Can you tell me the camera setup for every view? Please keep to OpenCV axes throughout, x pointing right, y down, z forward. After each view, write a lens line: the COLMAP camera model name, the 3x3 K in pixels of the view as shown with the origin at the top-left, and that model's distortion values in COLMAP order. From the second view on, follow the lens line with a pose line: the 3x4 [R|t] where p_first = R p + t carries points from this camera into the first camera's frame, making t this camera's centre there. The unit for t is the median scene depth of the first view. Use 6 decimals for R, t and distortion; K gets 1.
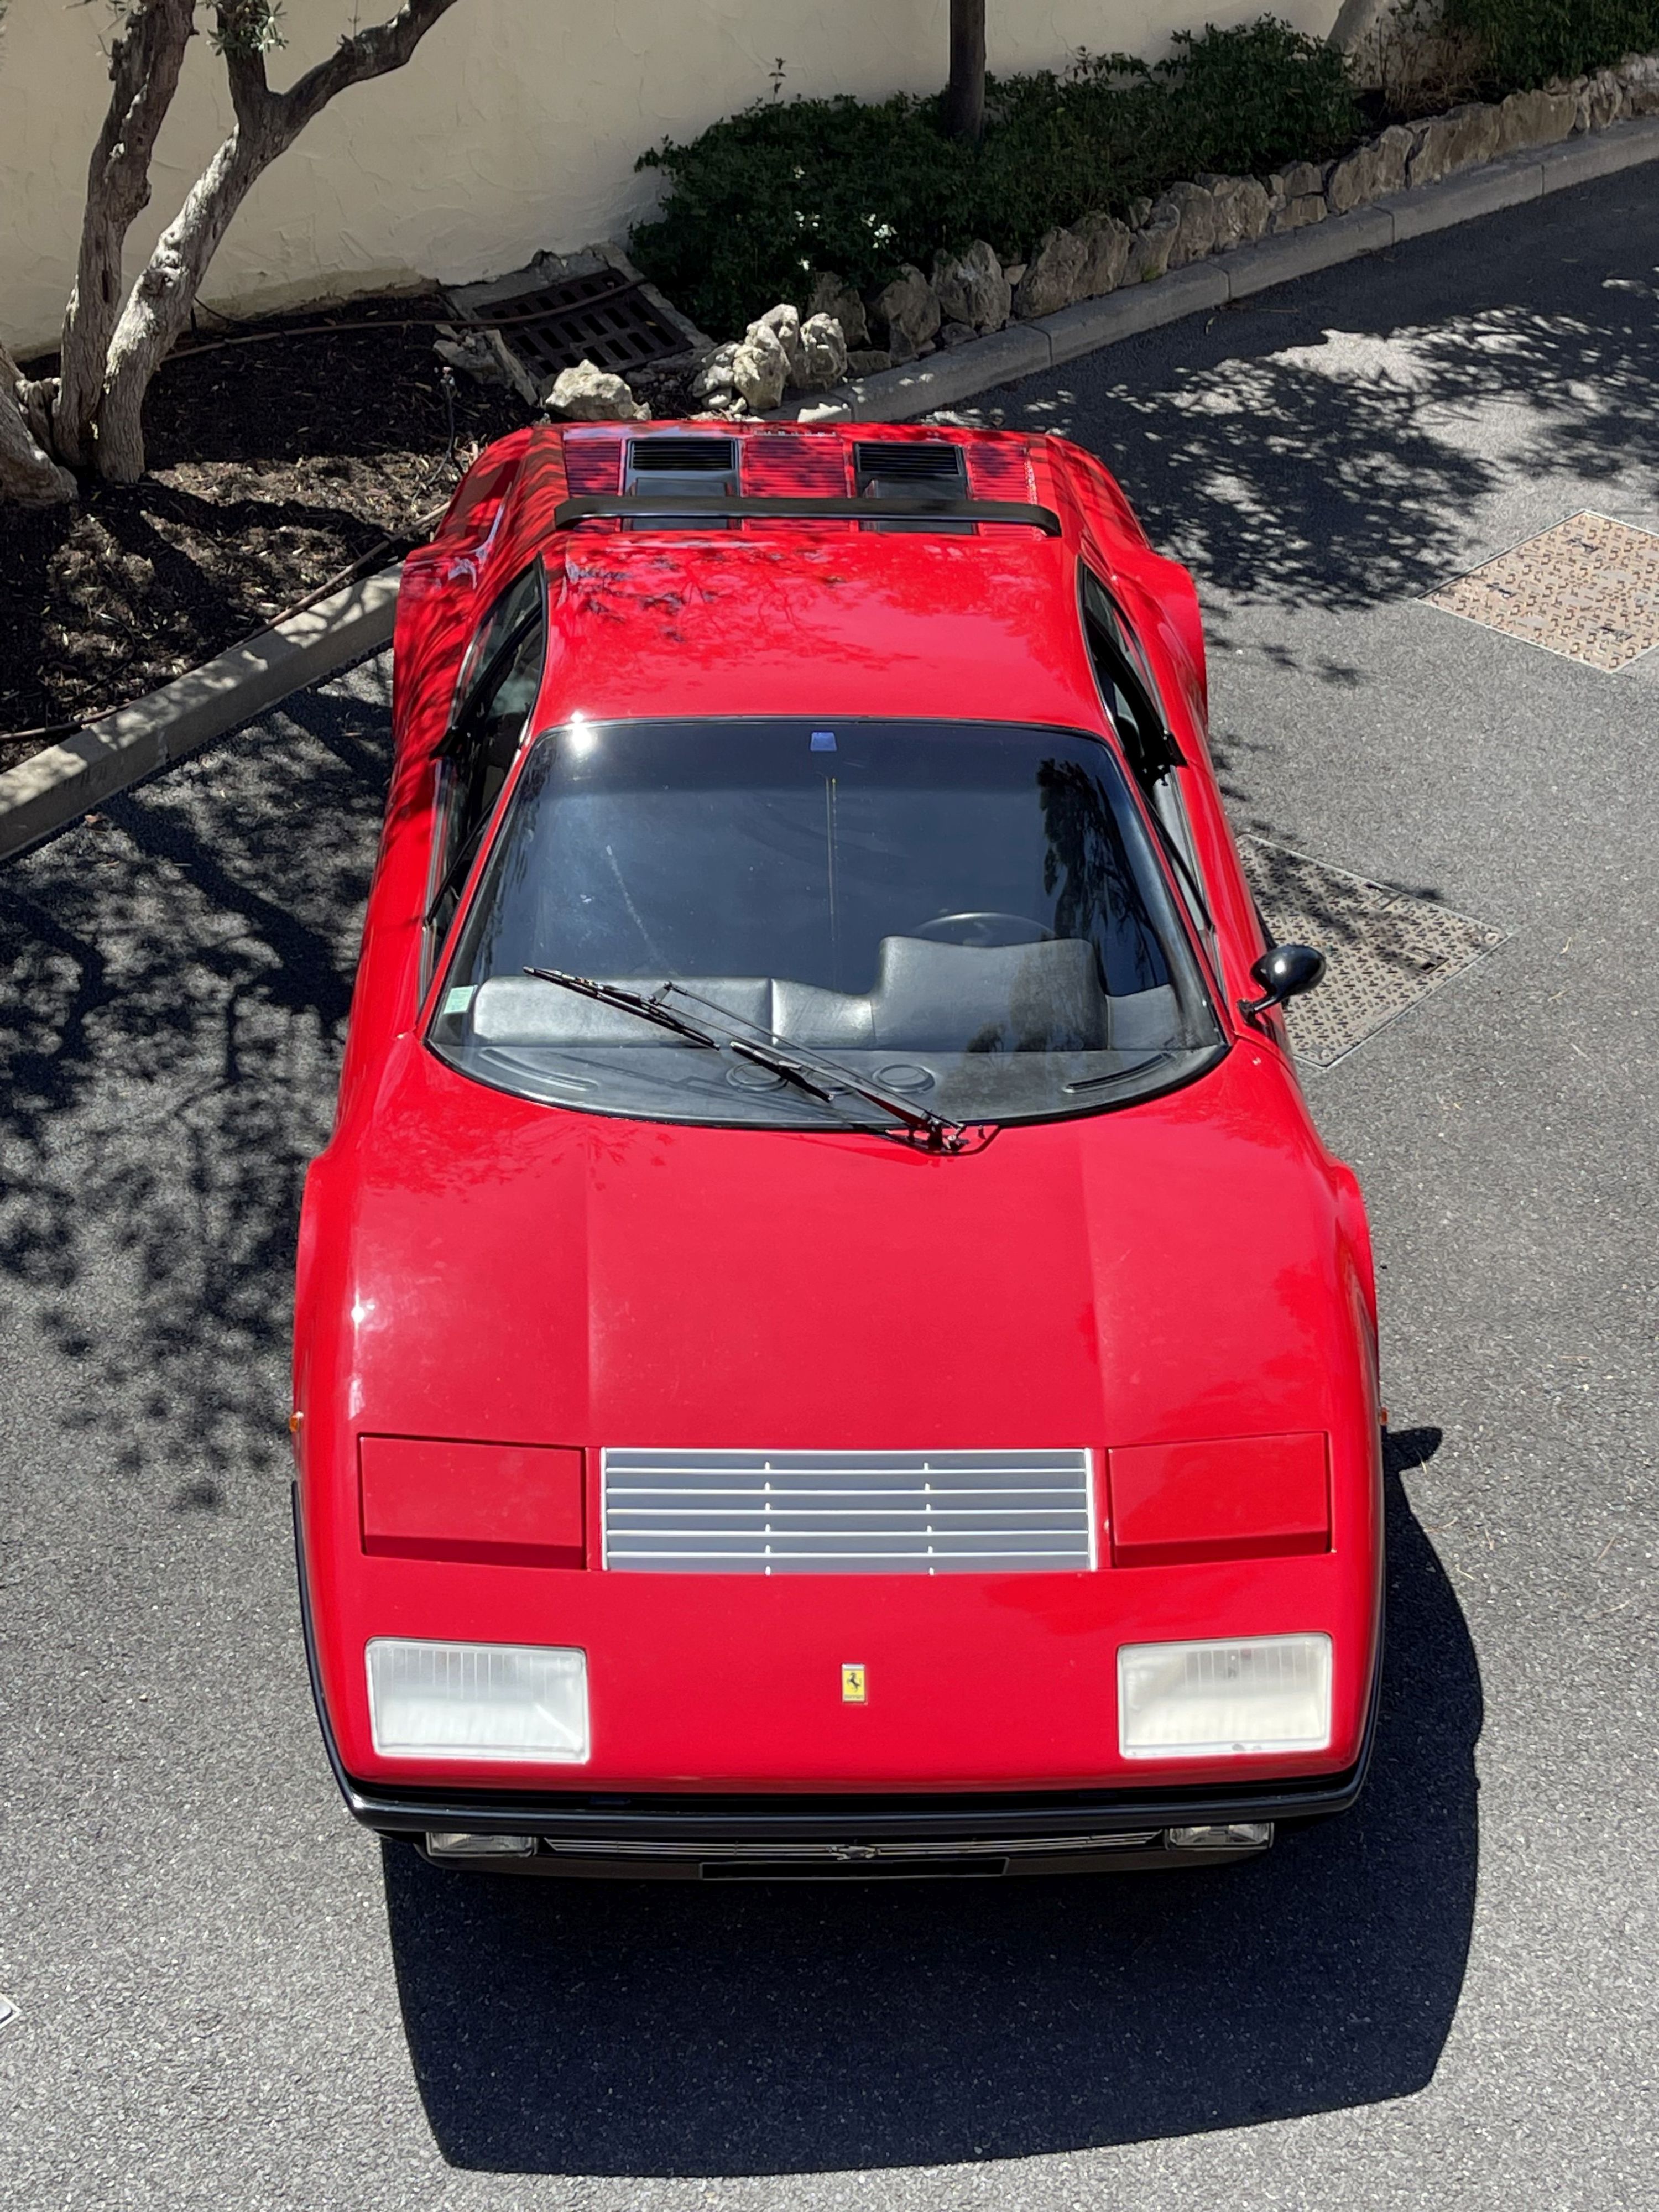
lens RADIAL K [[3243.8, 0, 861.3], [0, 3243.8, 1112.8], [0, 0, 1]] dist [0.059575, 0.000000]
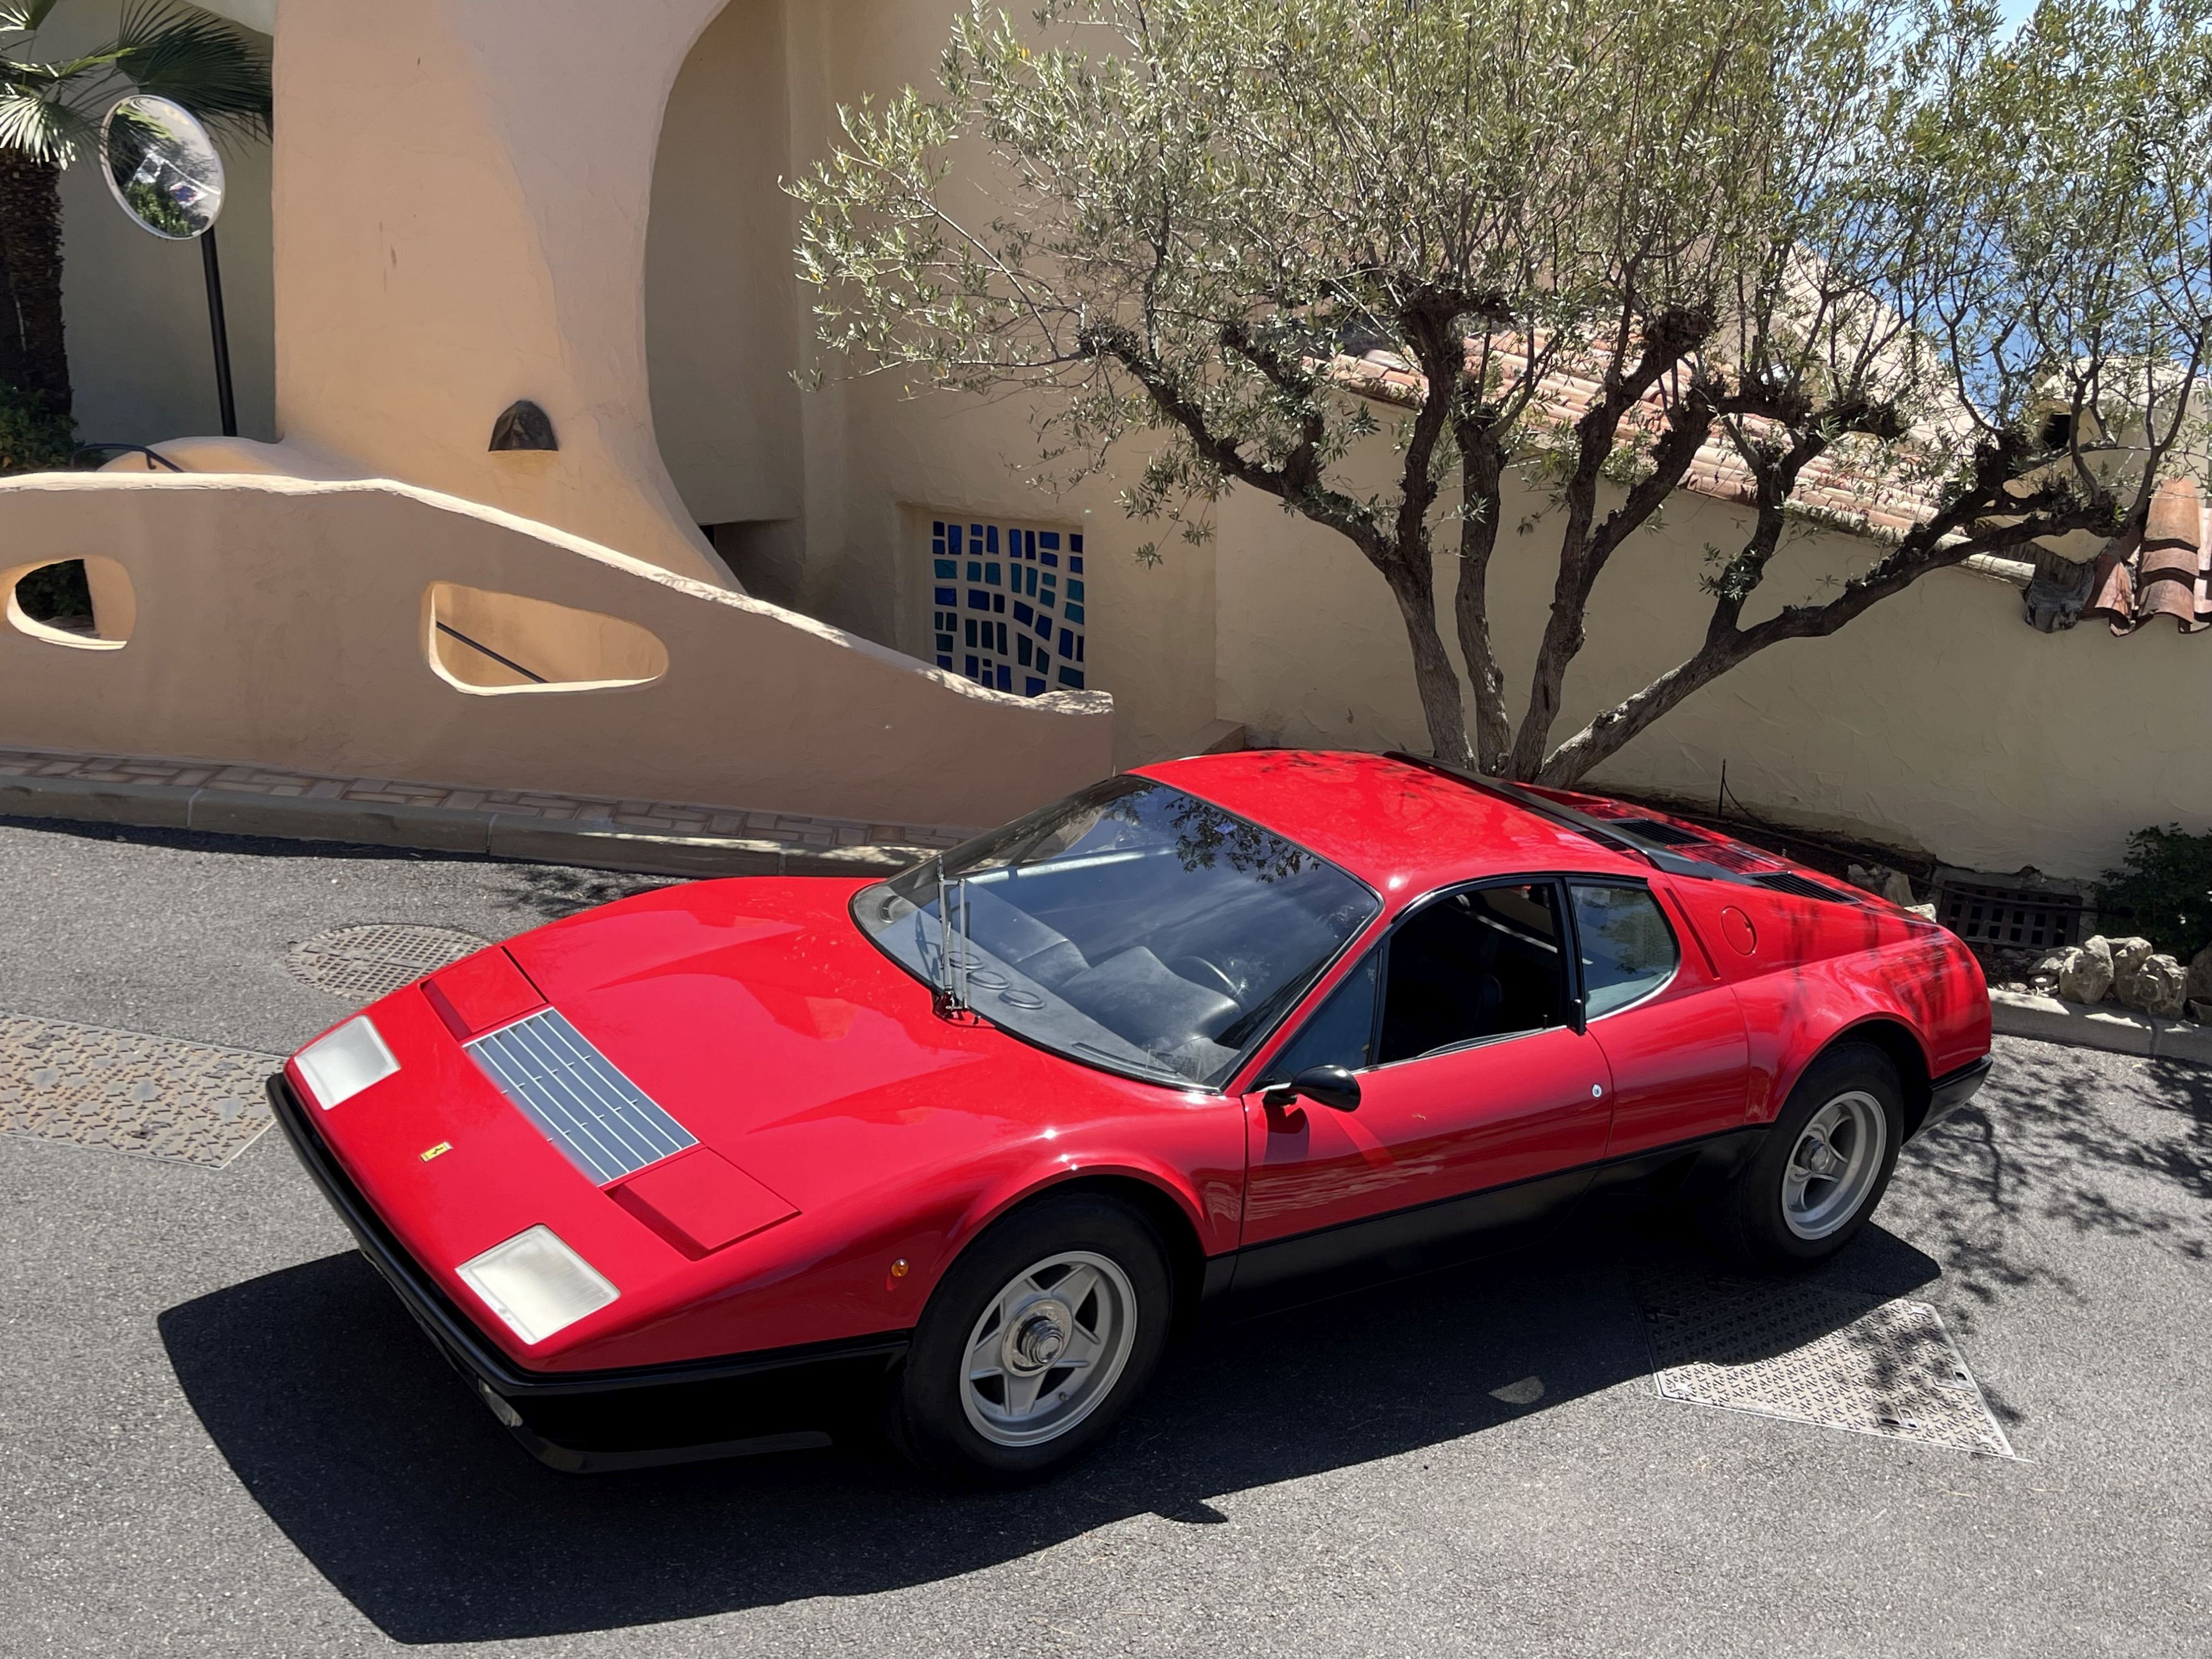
lens RADIAL K [[2222.0, 0, 1111.5], [0, 2222.0, 827.2], [0, 0, 1]] dist [0.069793, 0.000000]
pose [[0.557343, 0.273706, -0.783871, 0.586479], [-0.540721, 0.836099, -0.092517, -0.004959], [0.630071, 0.475420, 0.613993, 0.356934]]
